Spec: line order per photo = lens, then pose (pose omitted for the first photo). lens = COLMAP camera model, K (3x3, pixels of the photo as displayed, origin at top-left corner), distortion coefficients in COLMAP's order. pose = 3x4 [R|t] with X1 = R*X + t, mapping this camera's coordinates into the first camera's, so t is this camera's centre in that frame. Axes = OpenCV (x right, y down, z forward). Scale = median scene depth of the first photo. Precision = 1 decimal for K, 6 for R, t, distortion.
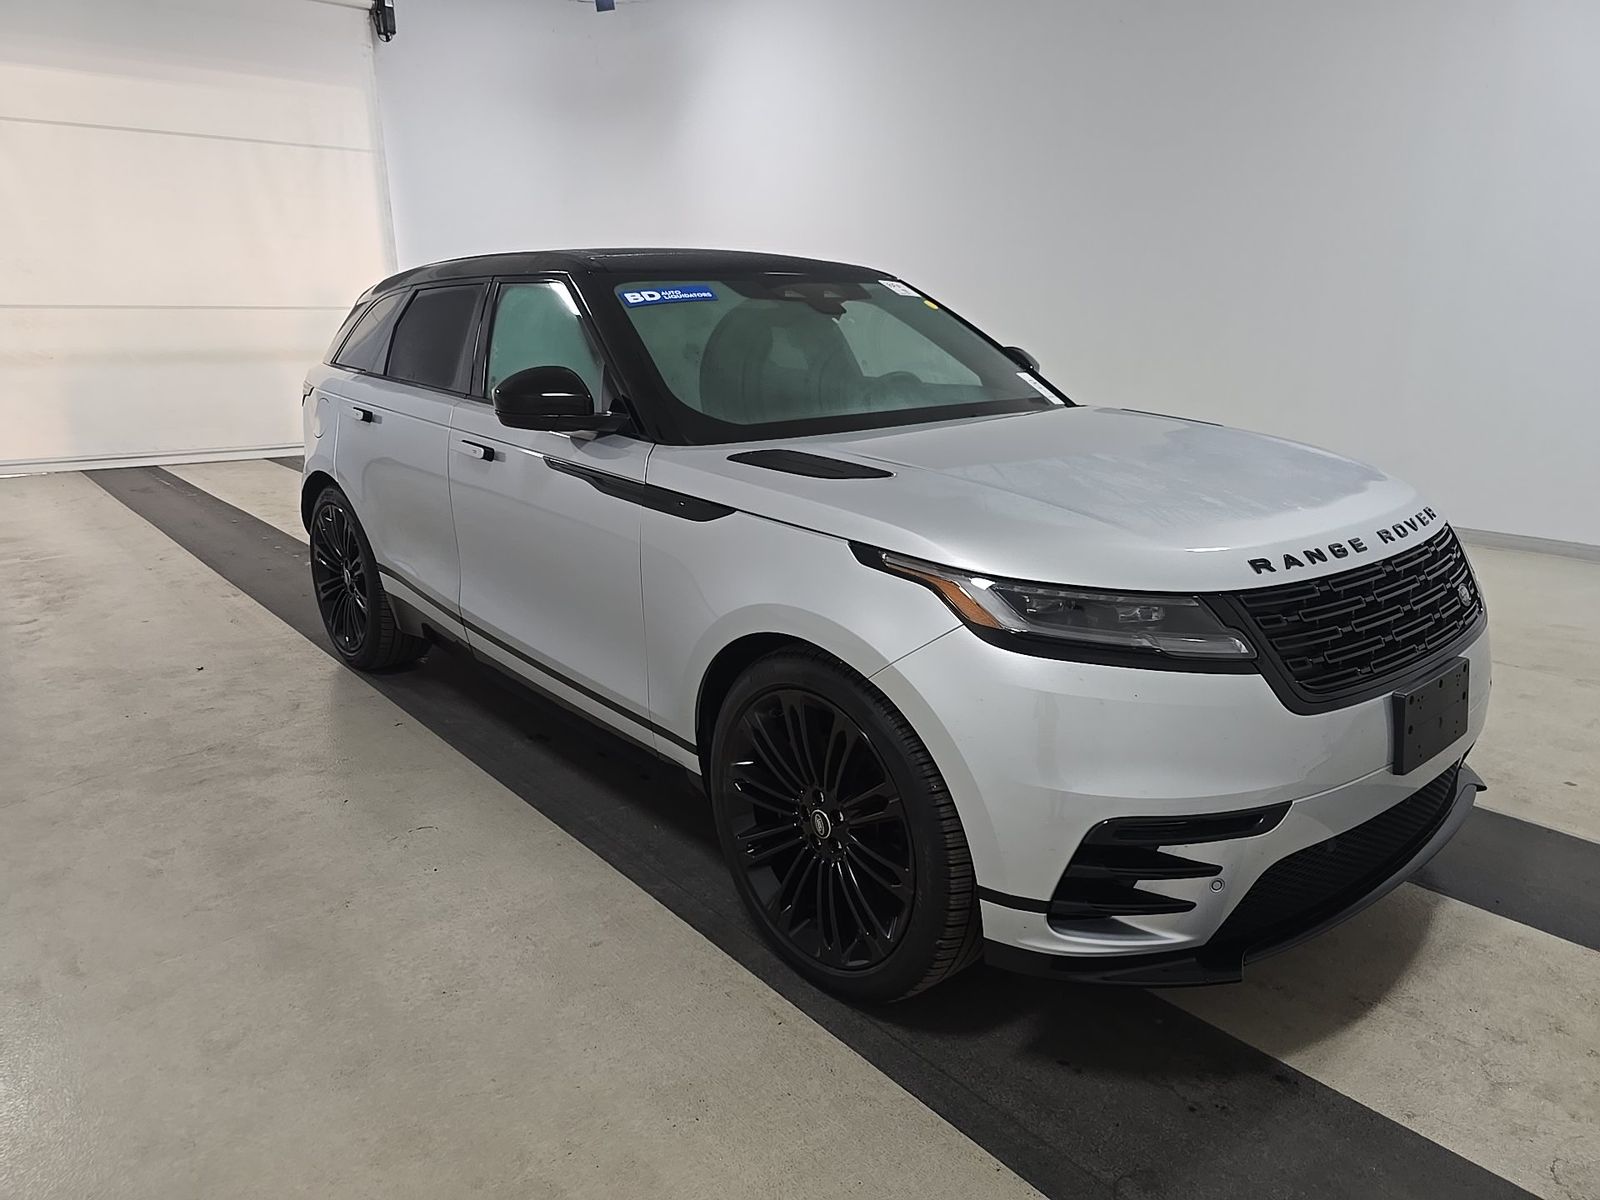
lens RADIAL K [[1057.6, 0, 810.4], [0, 1057.6, 596.6], [0, 0, 1]] dist [0.011560, -0.007550]
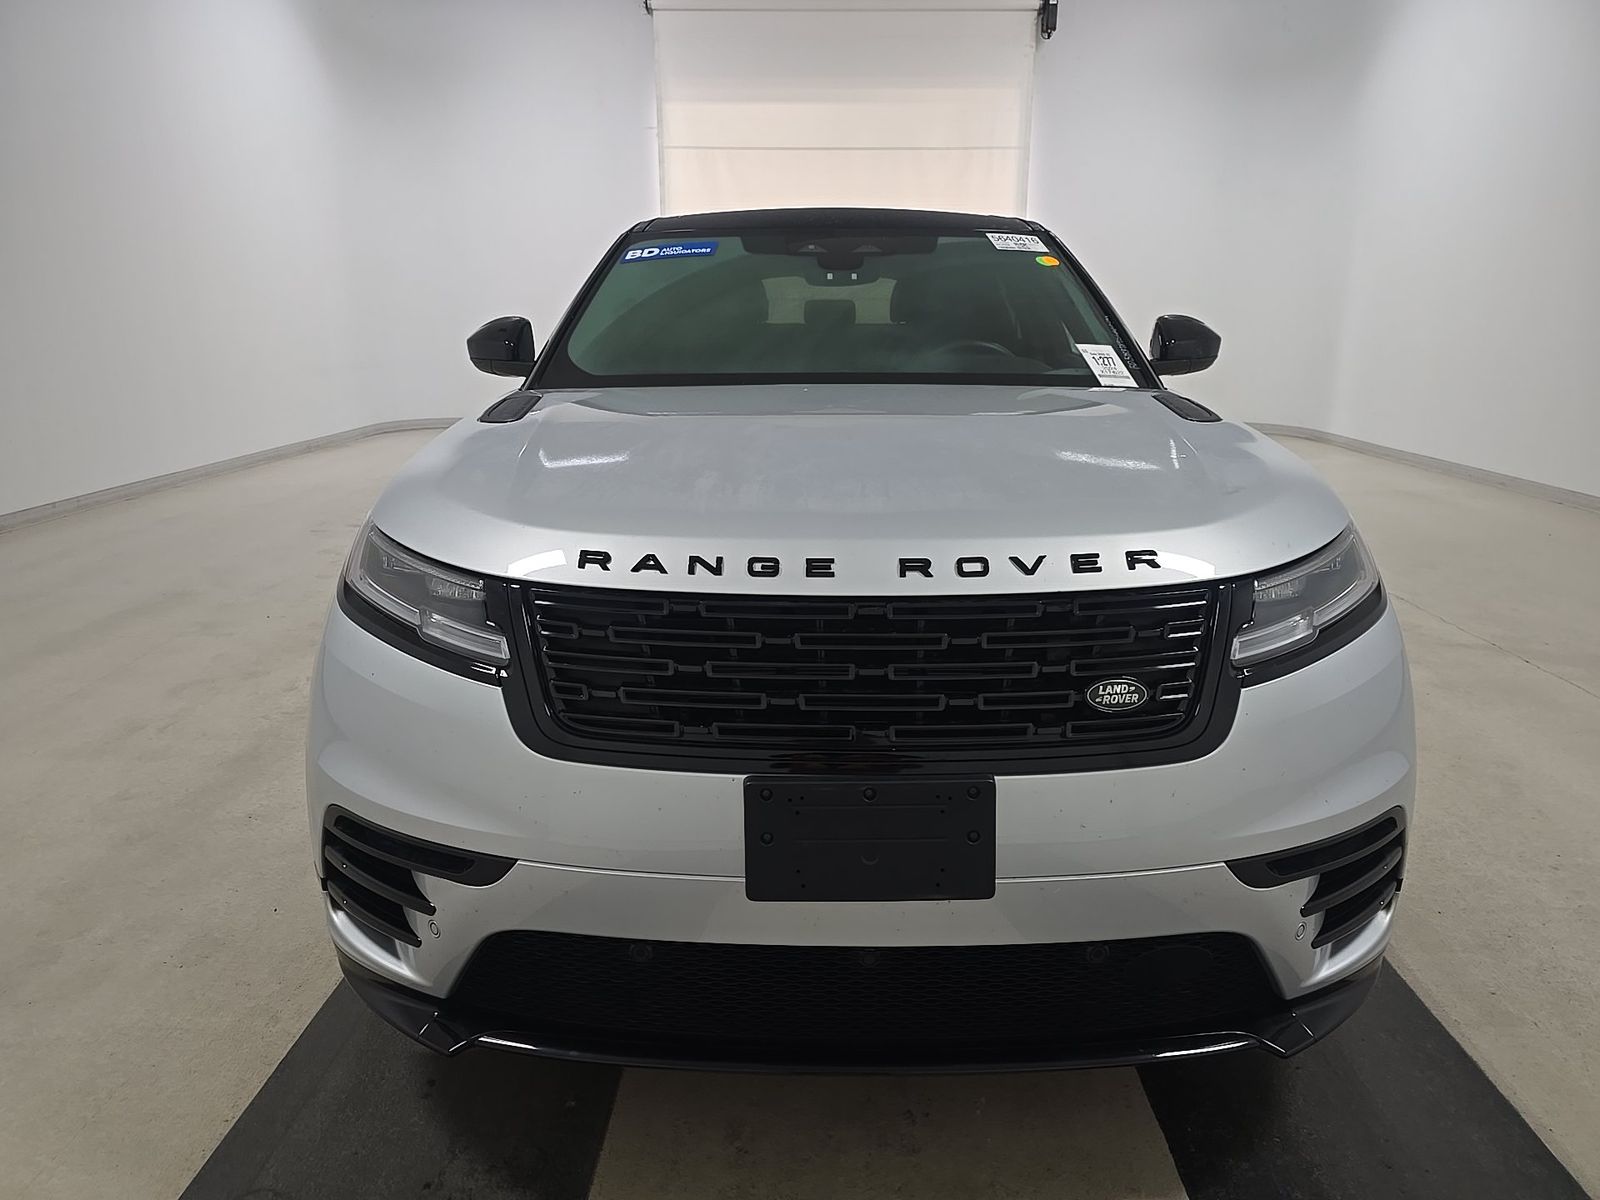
lens RADIAL K [[1057.6, 0, 805.3], [0, 1057.6, 603.0], [0, 0, 1]] dist [0.011560, -0.007550]
pose [[0.767691, 0.175604, -0.616291, 0.548974], [-0.171738, 0.982920, 0.066143, -0.040289], [0.617379, 0.055064, 0.784736, 0.268990]]
